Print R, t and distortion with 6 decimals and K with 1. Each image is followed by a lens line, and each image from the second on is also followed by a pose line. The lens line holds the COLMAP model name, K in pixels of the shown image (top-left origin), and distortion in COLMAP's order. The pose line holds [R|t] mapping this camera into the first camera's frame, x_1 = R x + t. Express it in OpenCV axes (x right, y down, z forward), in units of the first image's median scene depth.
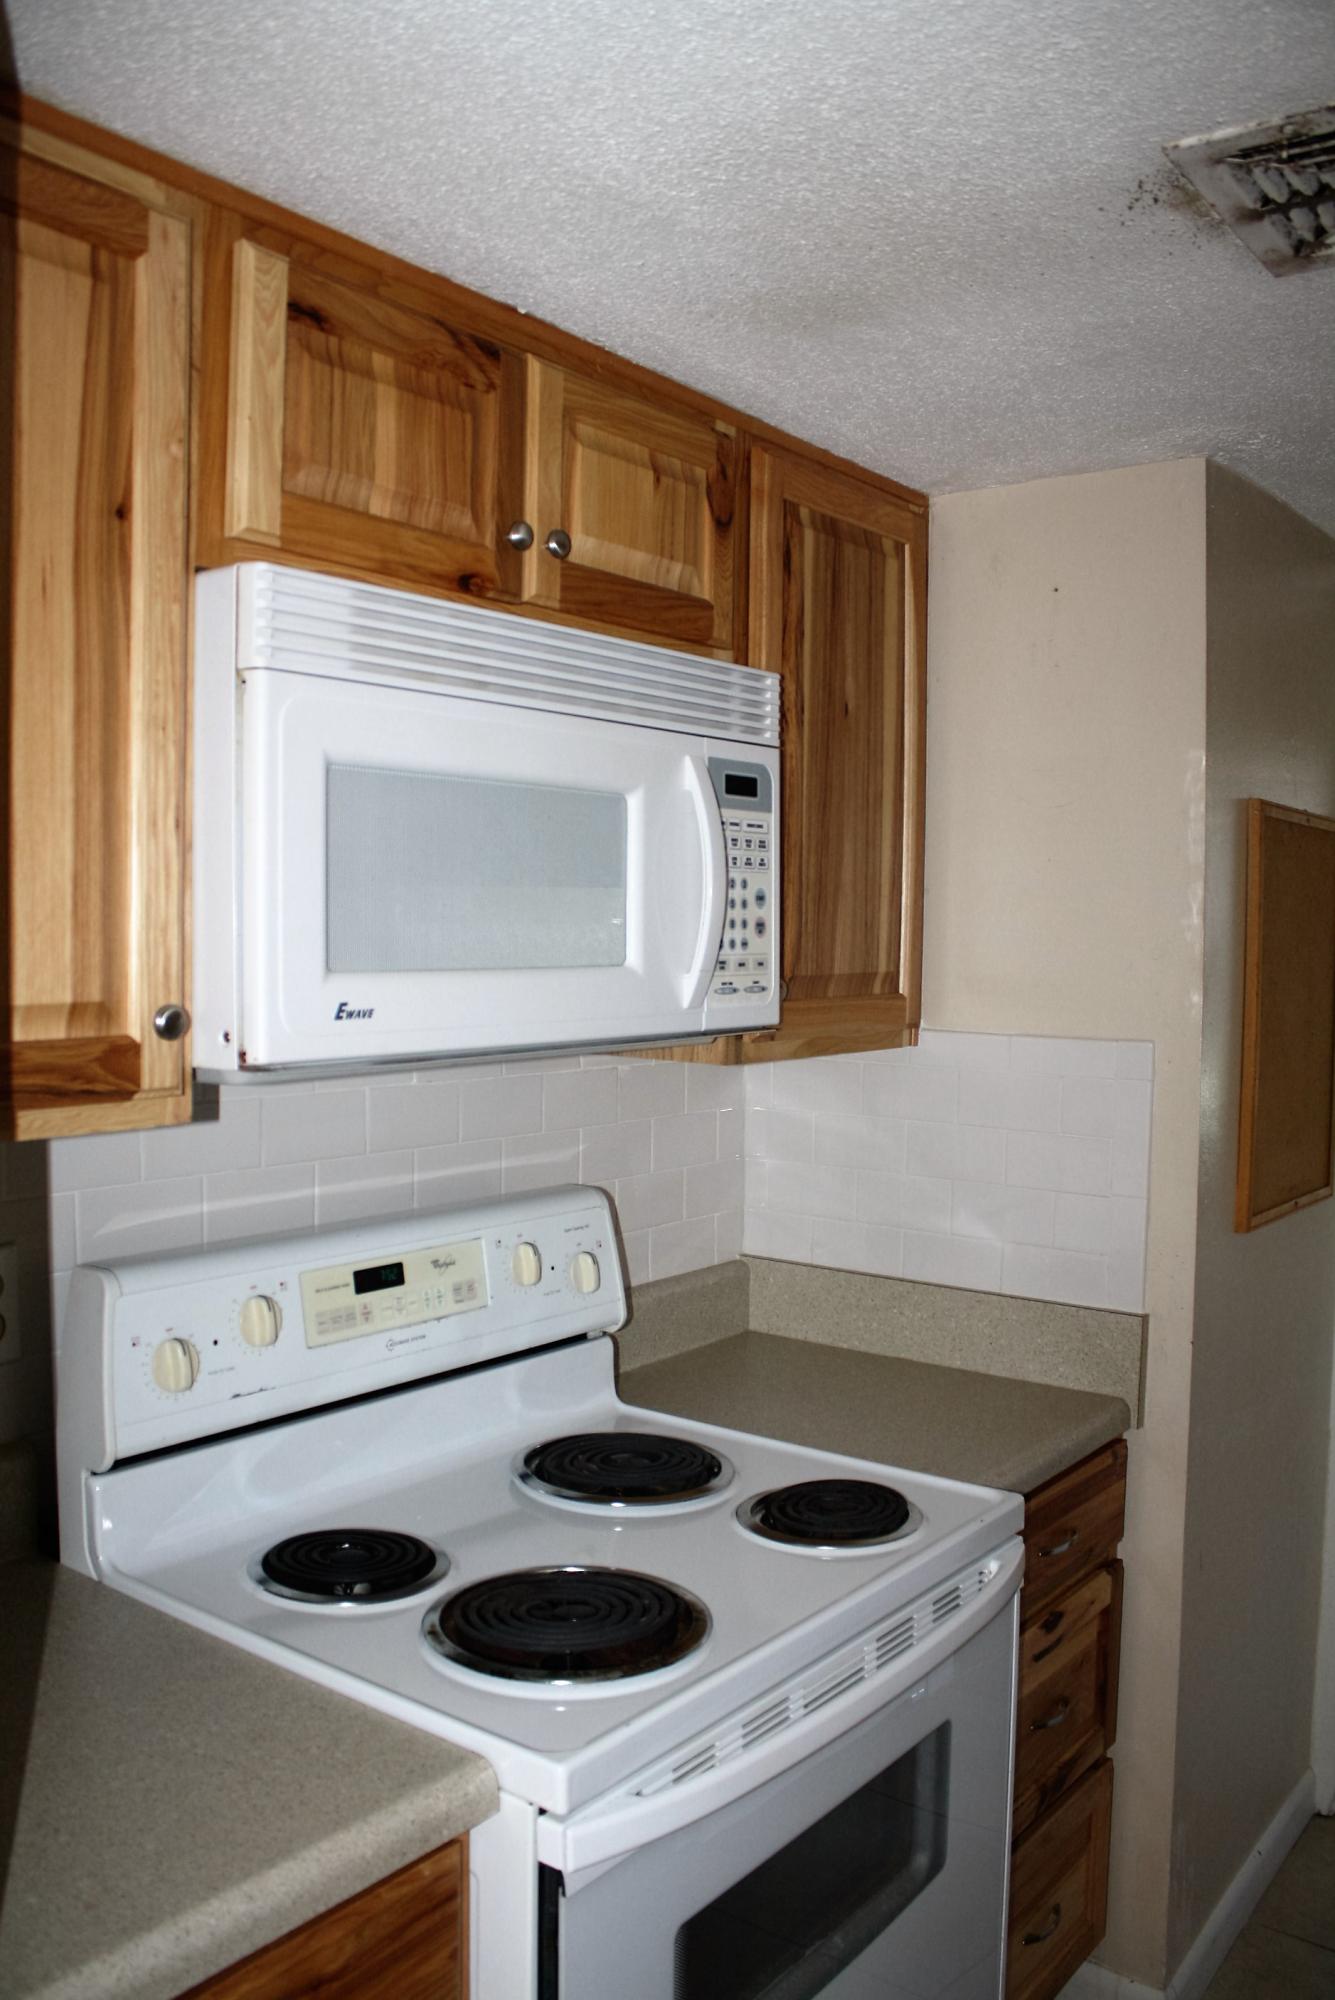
lens RADIAL K [[1693.6, 0, 664.5], [0, 1693.6, 999.1], [0, 0, 1]] dist [-0.183138, 0.151390]
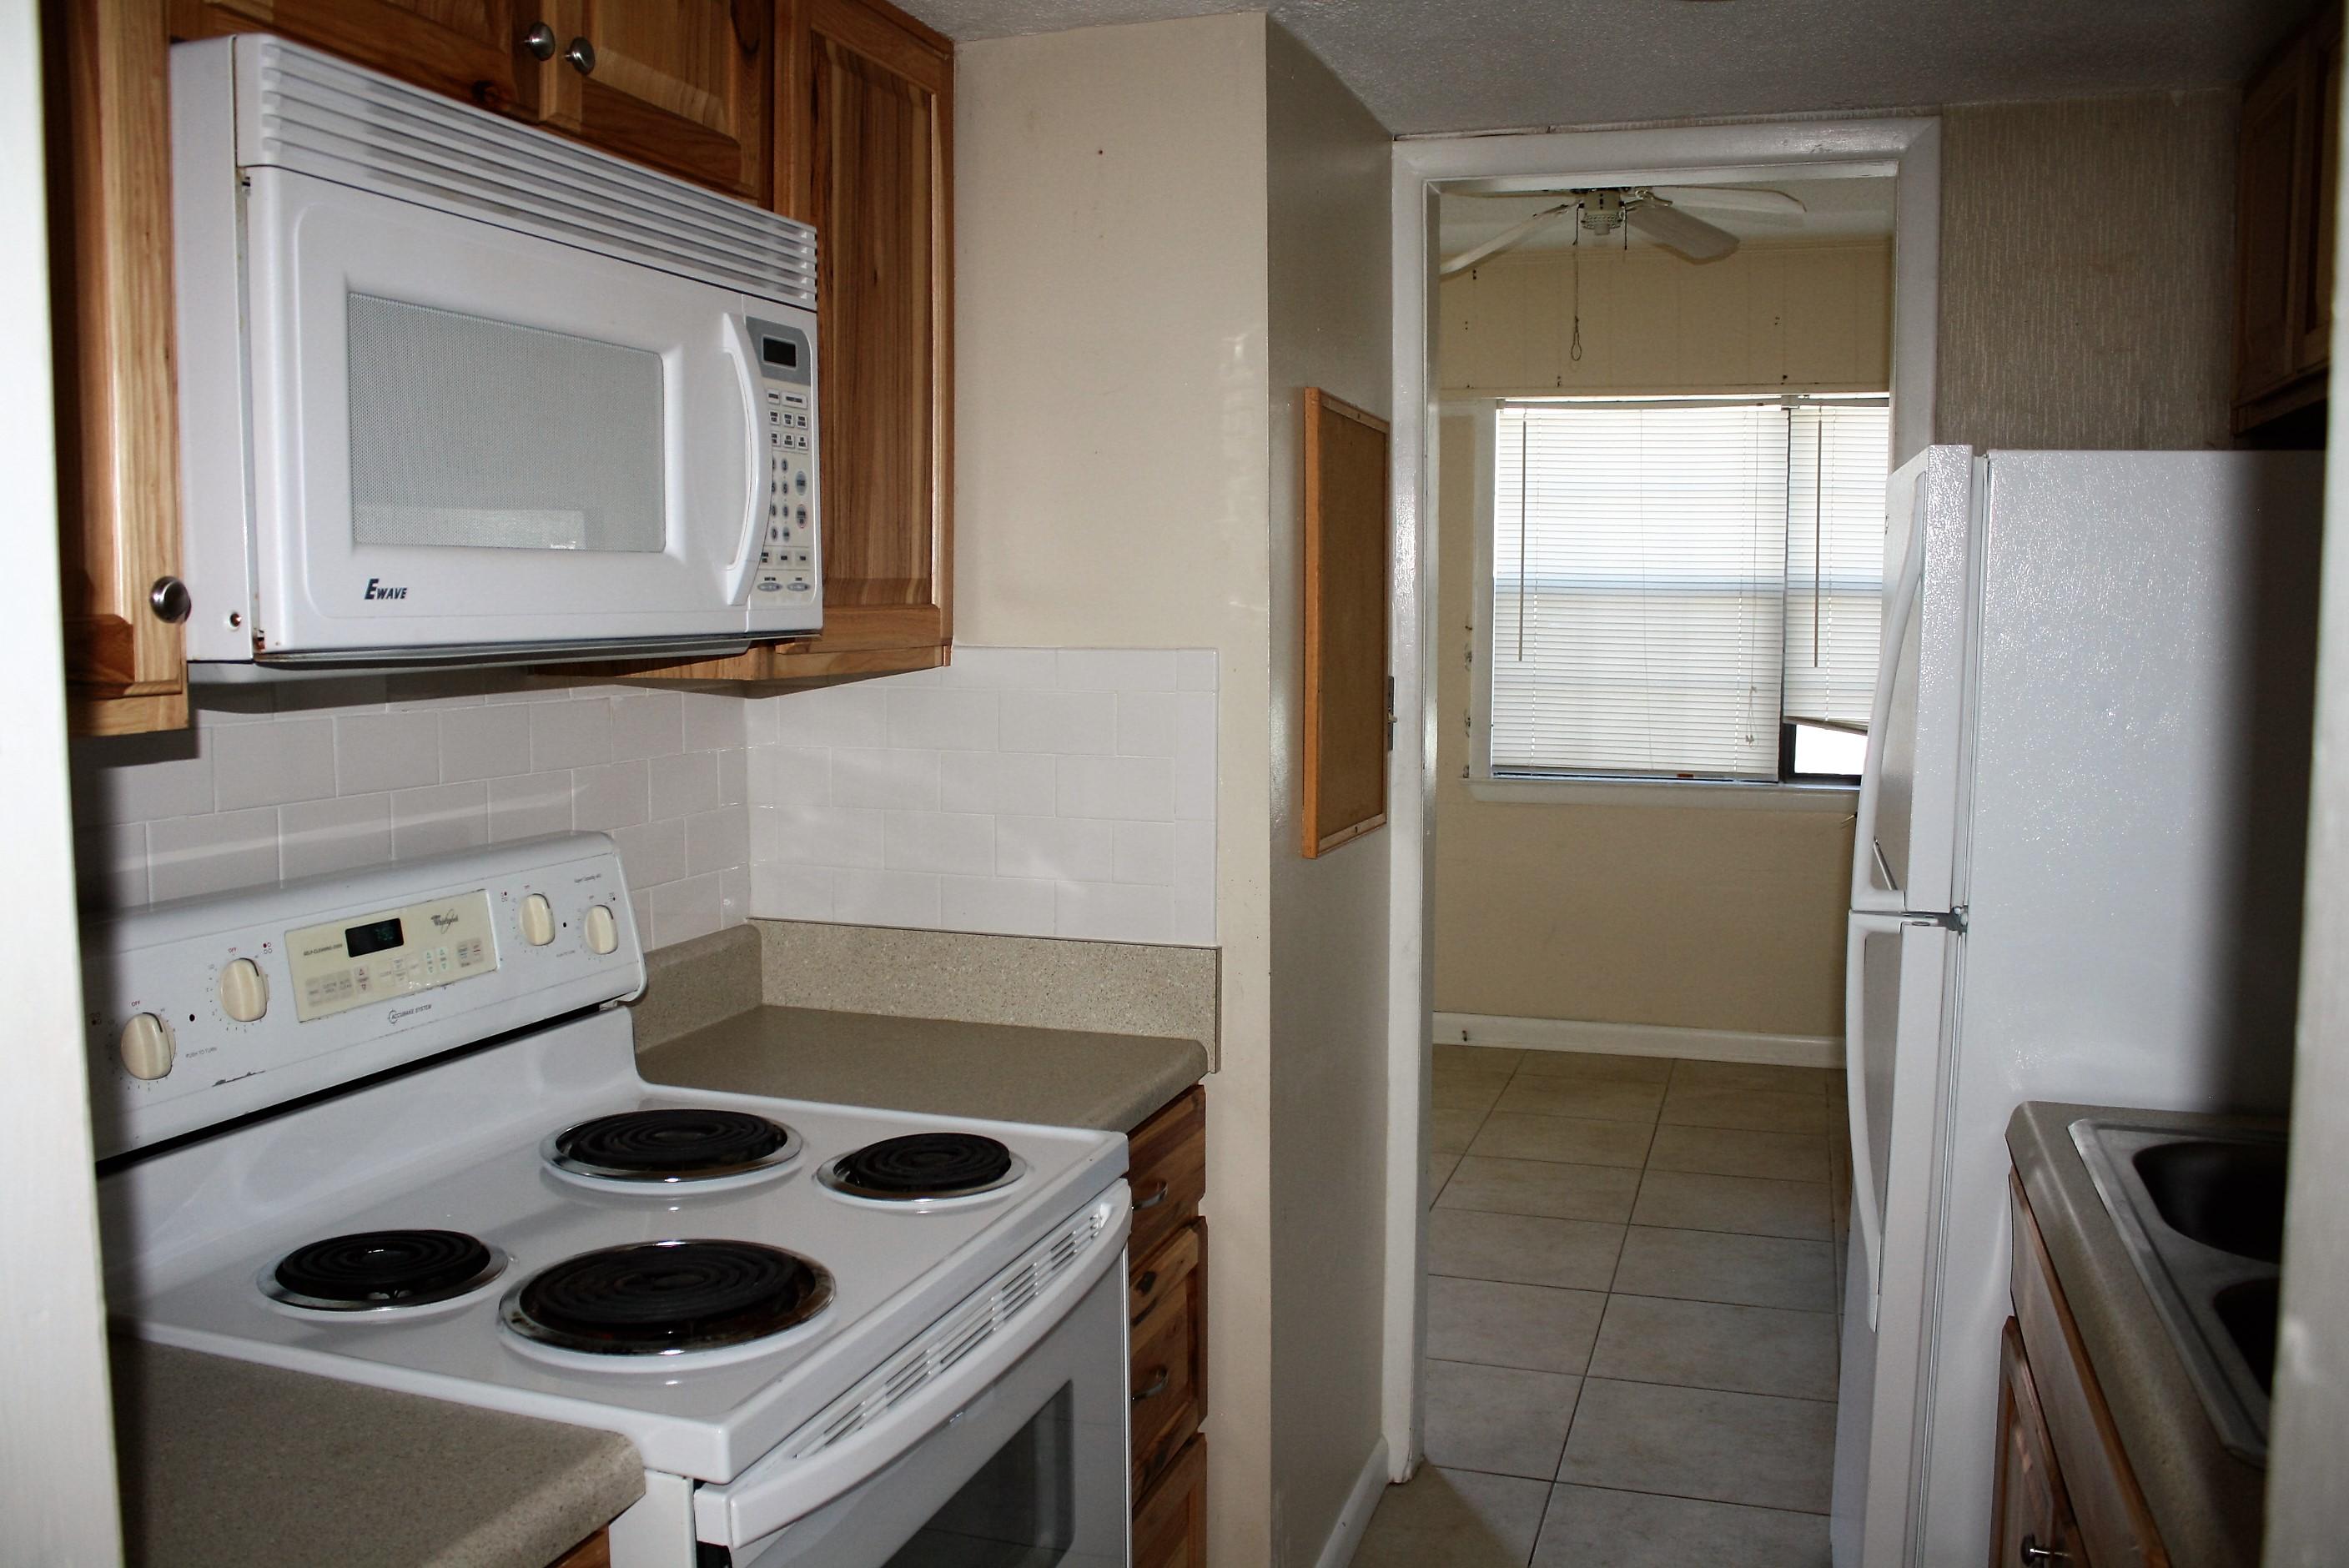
lens RADIAL K [[1989.0, 0, 1173.2], [0, 1989.0, 787.8], [0, 0, 1]] dist [-0.183138, 0.151390]
pose [[0.945088, -0.041083, 0.324223, -0.105091], [0.024870, 0.998232, 0.053993, 0.050999], [-0.325868, -0.042965, 0.944439, -0.031031]]
